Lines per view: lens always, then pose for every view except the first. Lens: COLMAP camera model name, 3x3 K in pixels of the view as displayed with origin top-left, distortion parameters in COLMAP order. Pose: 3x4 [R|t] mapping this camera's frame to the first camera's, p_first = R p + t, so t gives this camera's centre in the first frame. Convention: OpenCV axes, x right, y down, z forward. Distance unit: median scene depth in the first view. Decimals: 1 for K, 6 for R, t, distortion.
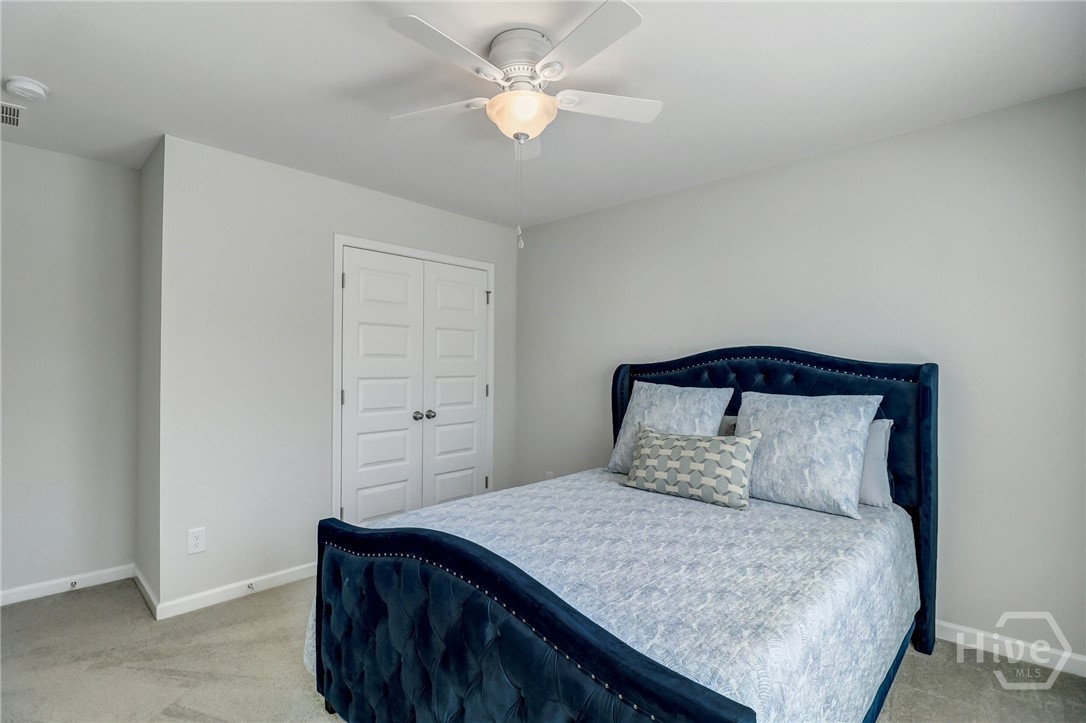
lens RADIAL K [[514.5, 0, 522.9], [0, 514.5, 359.9], [0, 0, 1]] dist [0.002680, -0.019497]
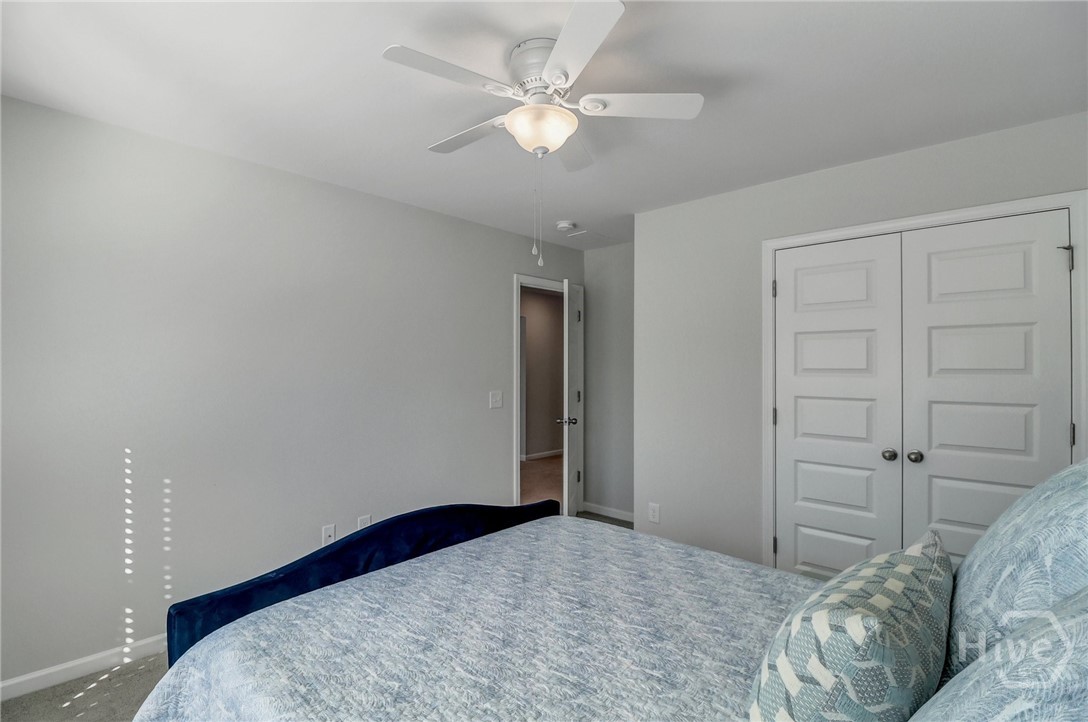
lens RADIAL K [[513.7, 0, 544.0], [0, 513.7, 361.0], [0, 0, 1]] dist [-0.012429, -0.000609]
pose [[0.019214, -0.016426, -0.999680, 0.830013], [0.007809, 0.999837, -0.016279, -0.021540], [0.999785, -0.007493, 0.019339, 0.854281]]
